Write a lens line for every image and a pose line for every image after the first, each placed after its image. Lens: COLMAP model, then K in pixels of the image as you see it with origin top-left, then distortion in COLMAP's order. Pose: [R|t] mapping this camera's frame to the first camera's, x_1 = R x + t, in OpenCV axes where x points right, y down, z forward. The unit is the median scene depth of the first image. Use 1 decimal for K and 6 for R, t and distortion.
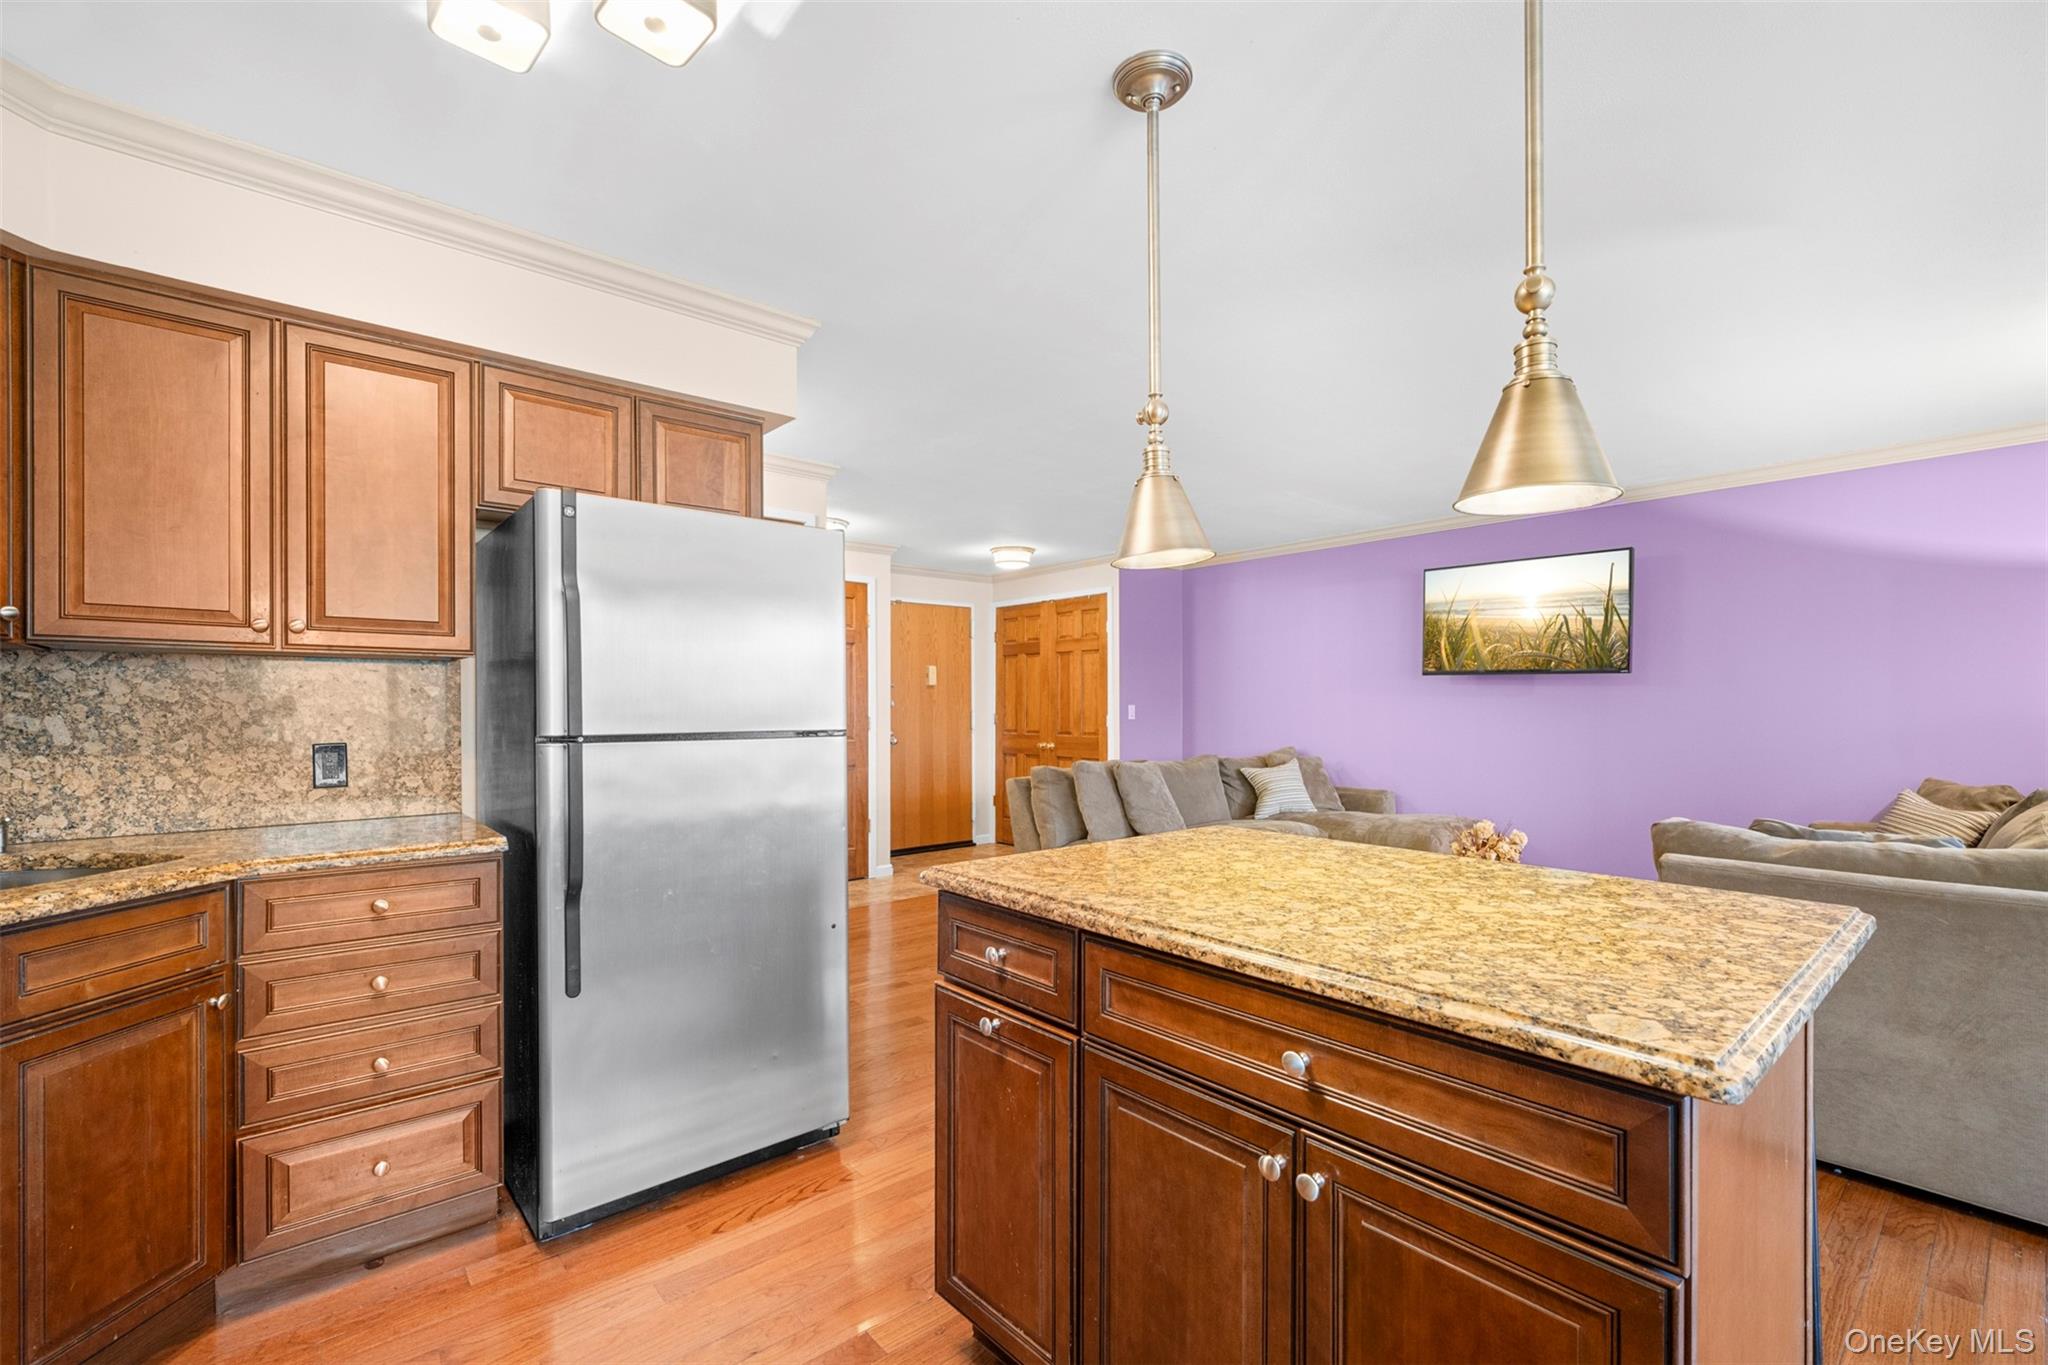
lens RADIAL K [[861.8, 0, 1026.7], [0, 861.8, 712.9], [0, 0, 1]] dist [-0.020895, -0.000366]
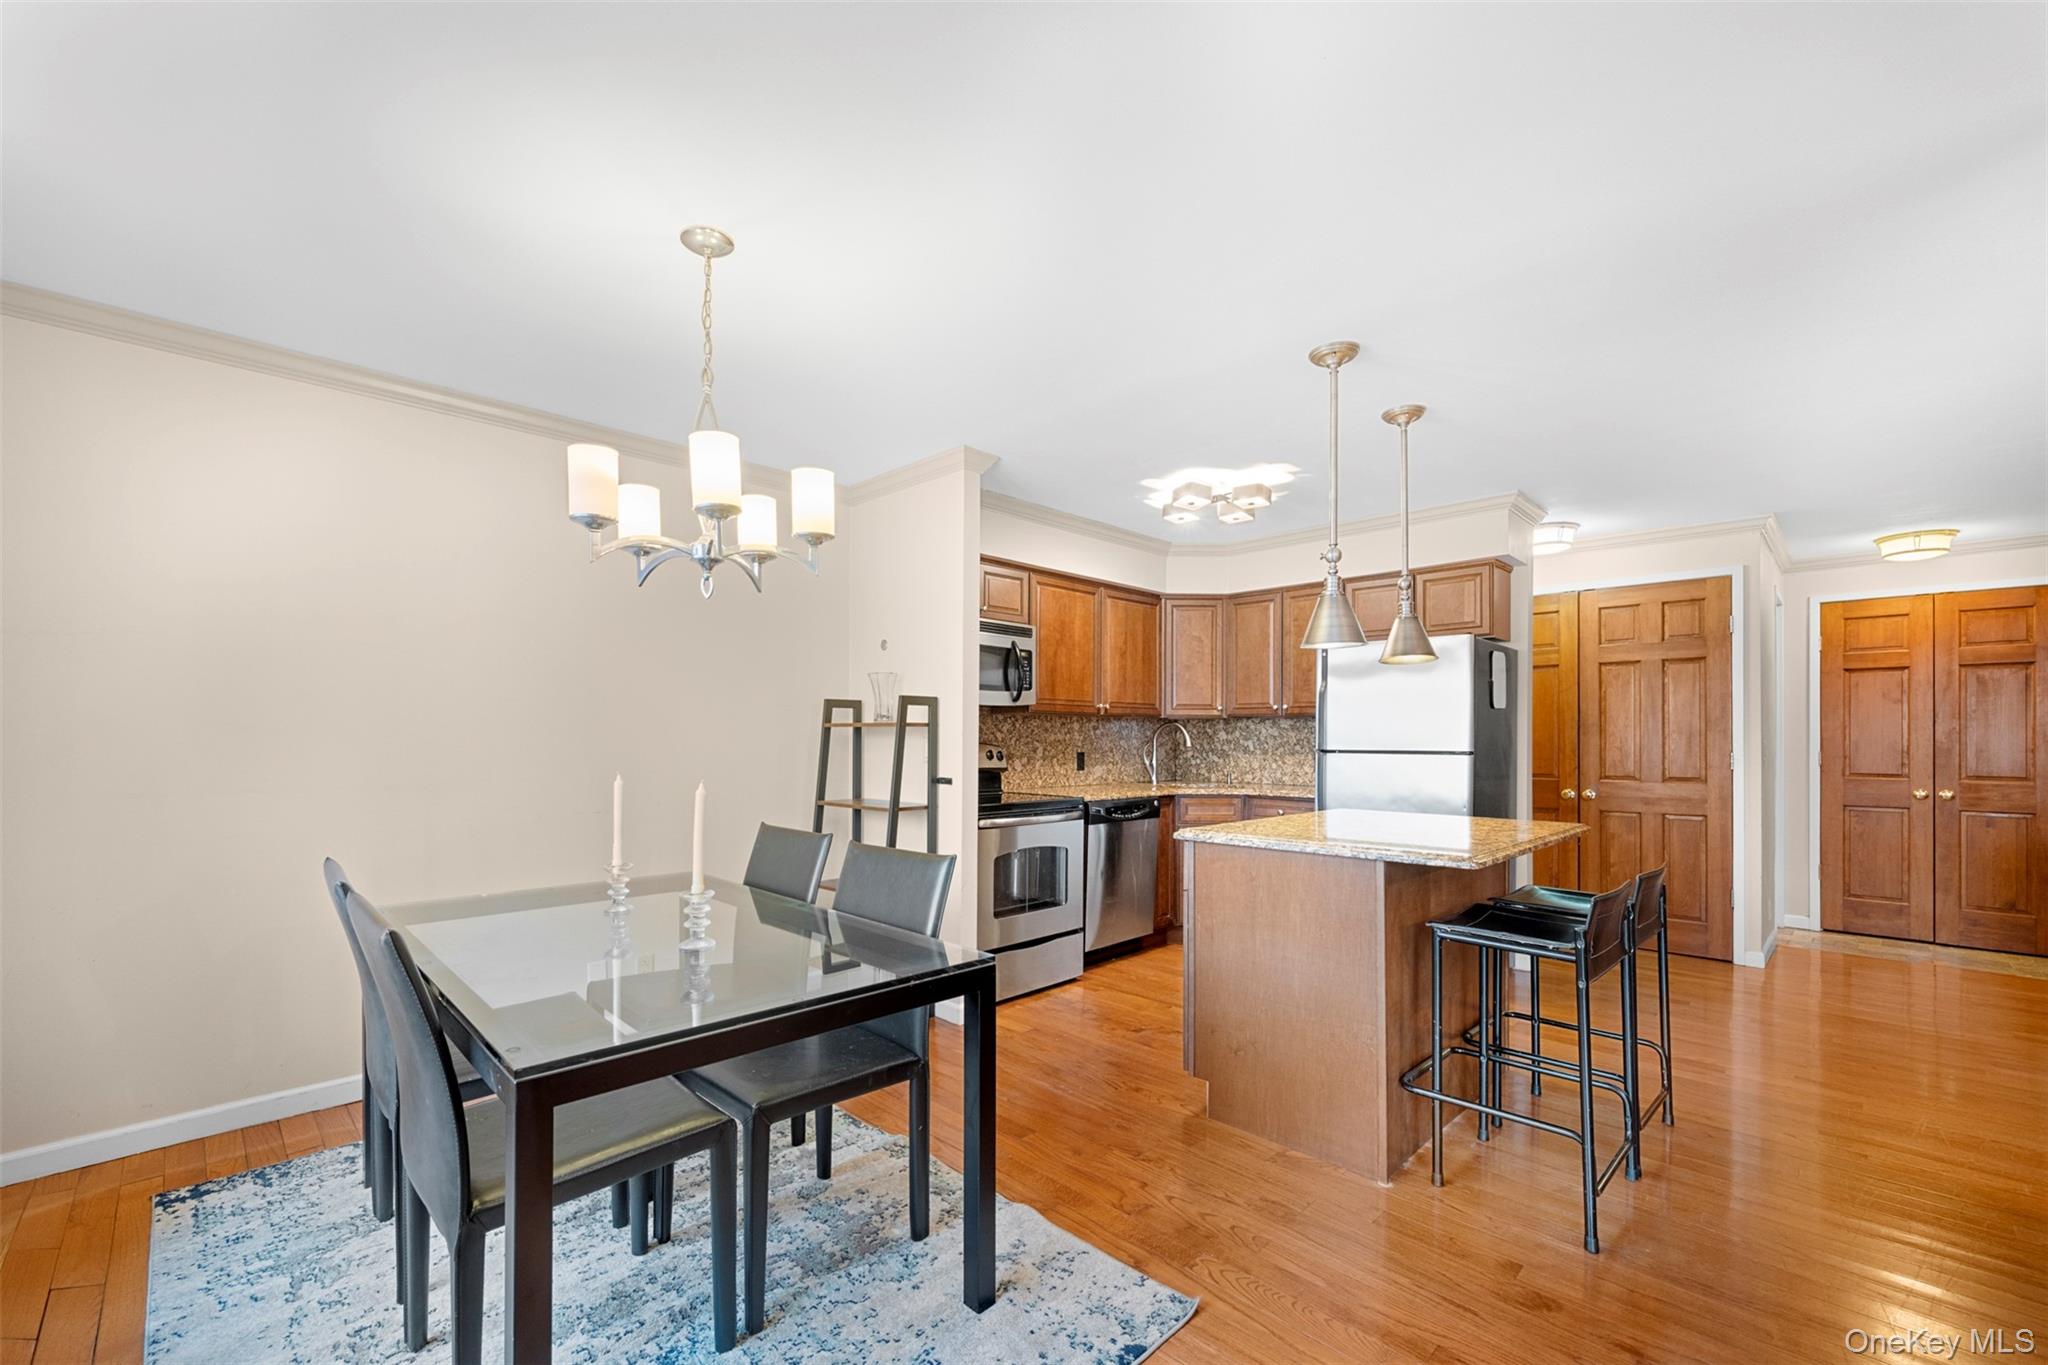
lens RADIAL K [[830.0, 0, 1042.7], [0, 830.0, 735.6], [0, 0, 1]] dist [-0.003173, 0.001422]
pose [[0.057006, -0.002664, -0.998370, 0.609760], [-0.010807, 0.999936, -0.003285, 0.001119], [0.998315, 0.010976, 0.056974, 0.038111]]
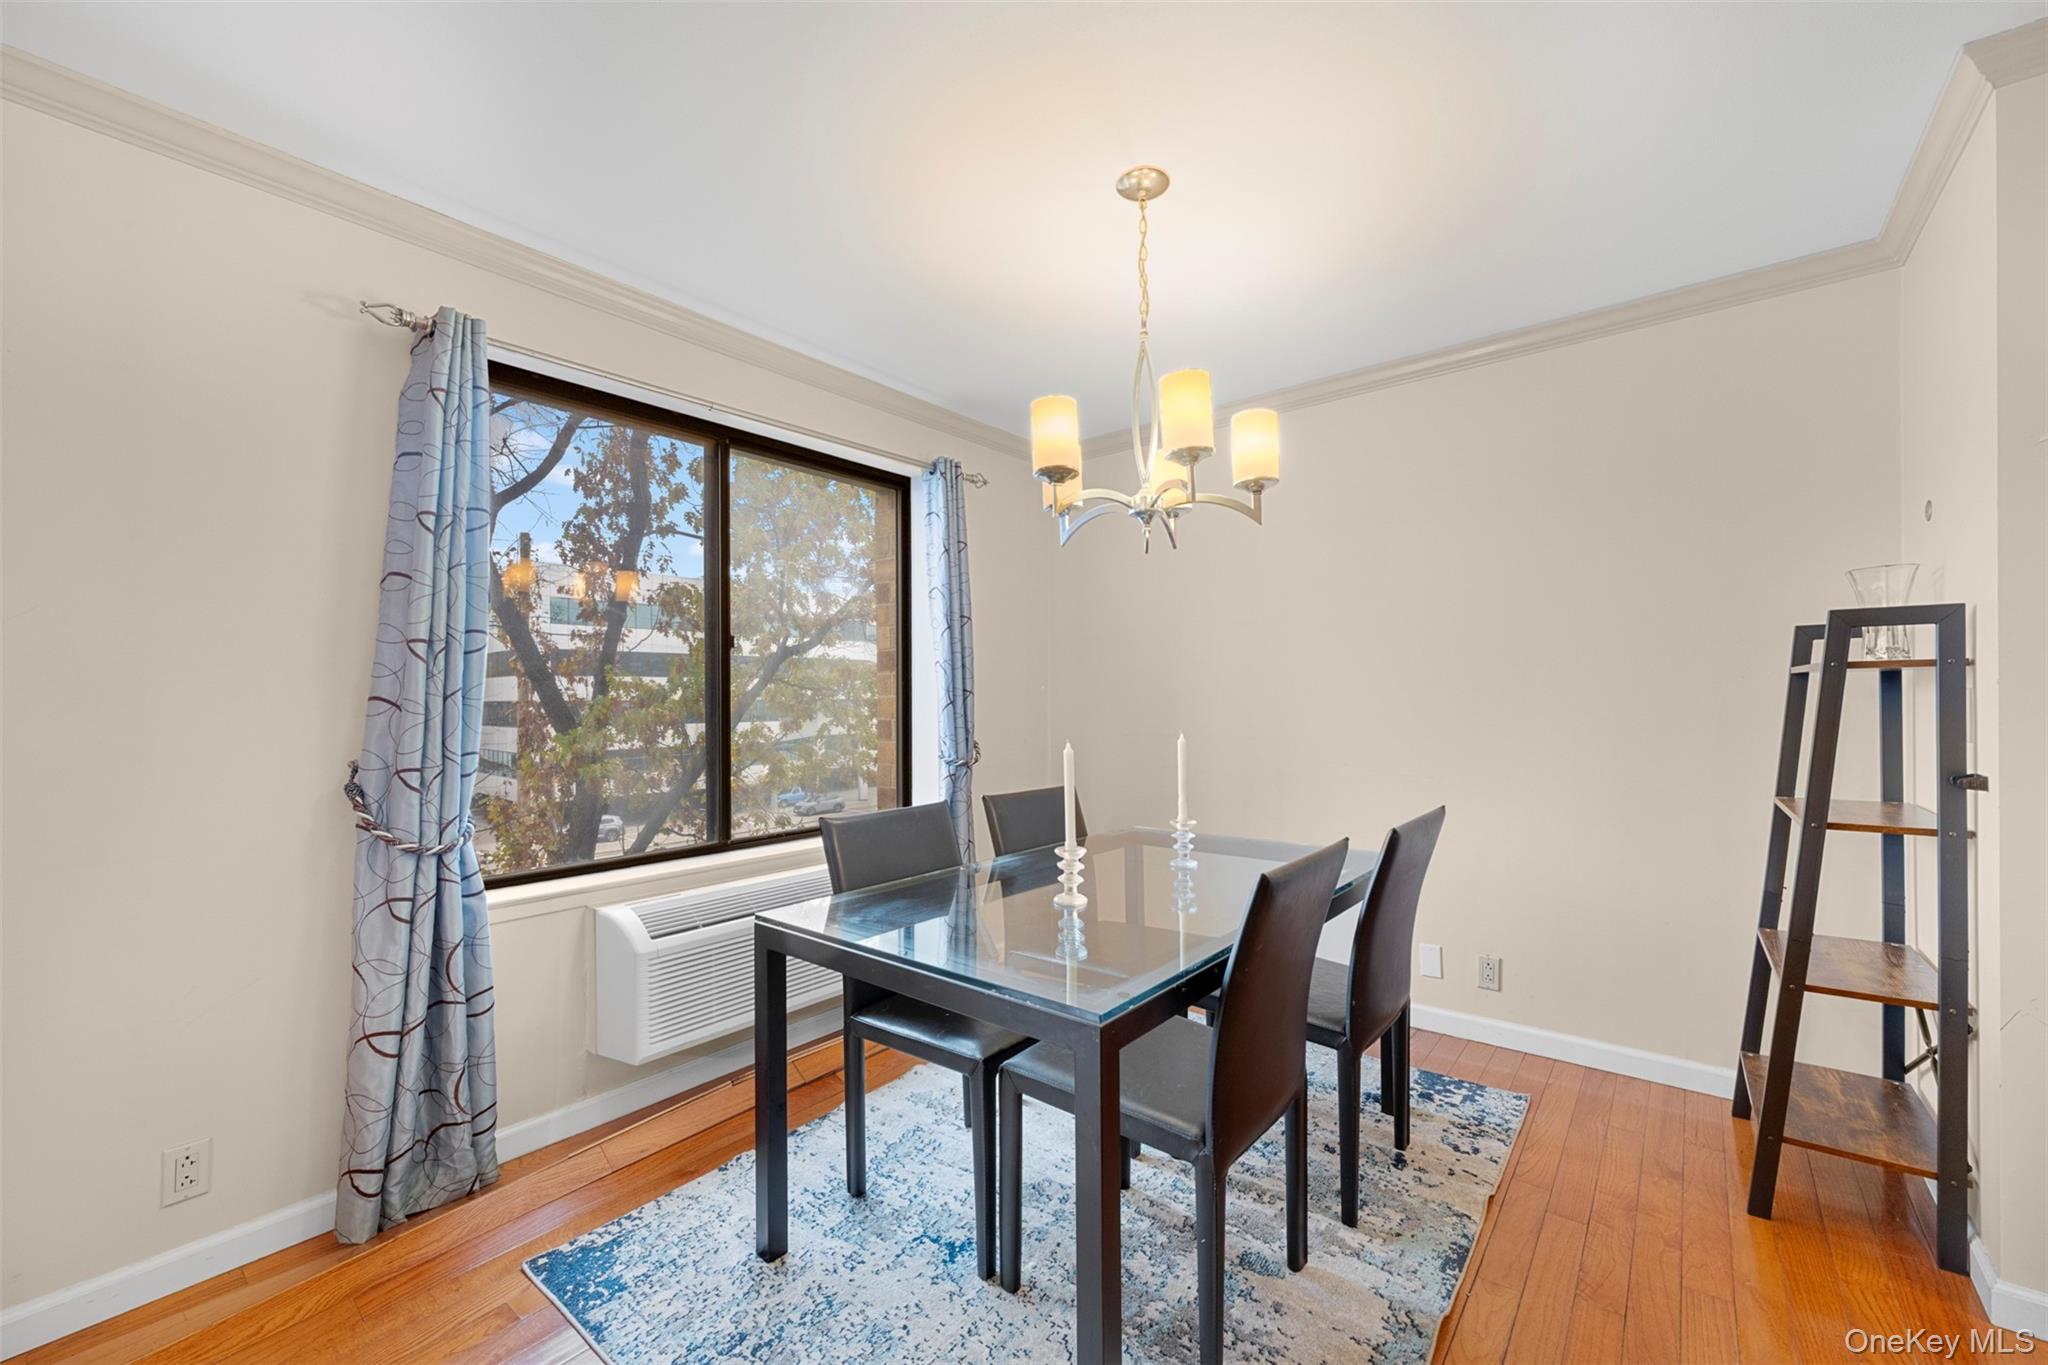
lens RADIAL K [[830.0, 0, 1022.4], [0, 830.0, 697.1], [0, 0, 1]] dist [-0.003173, 0.001422]
pose [[-0.986360, 0.009653, -0.164319, 0.372630], [0.008756, 0.999943, 0.006185, 0.000016], [0.164369, 0.004662, -0.986388, 0.215336]]
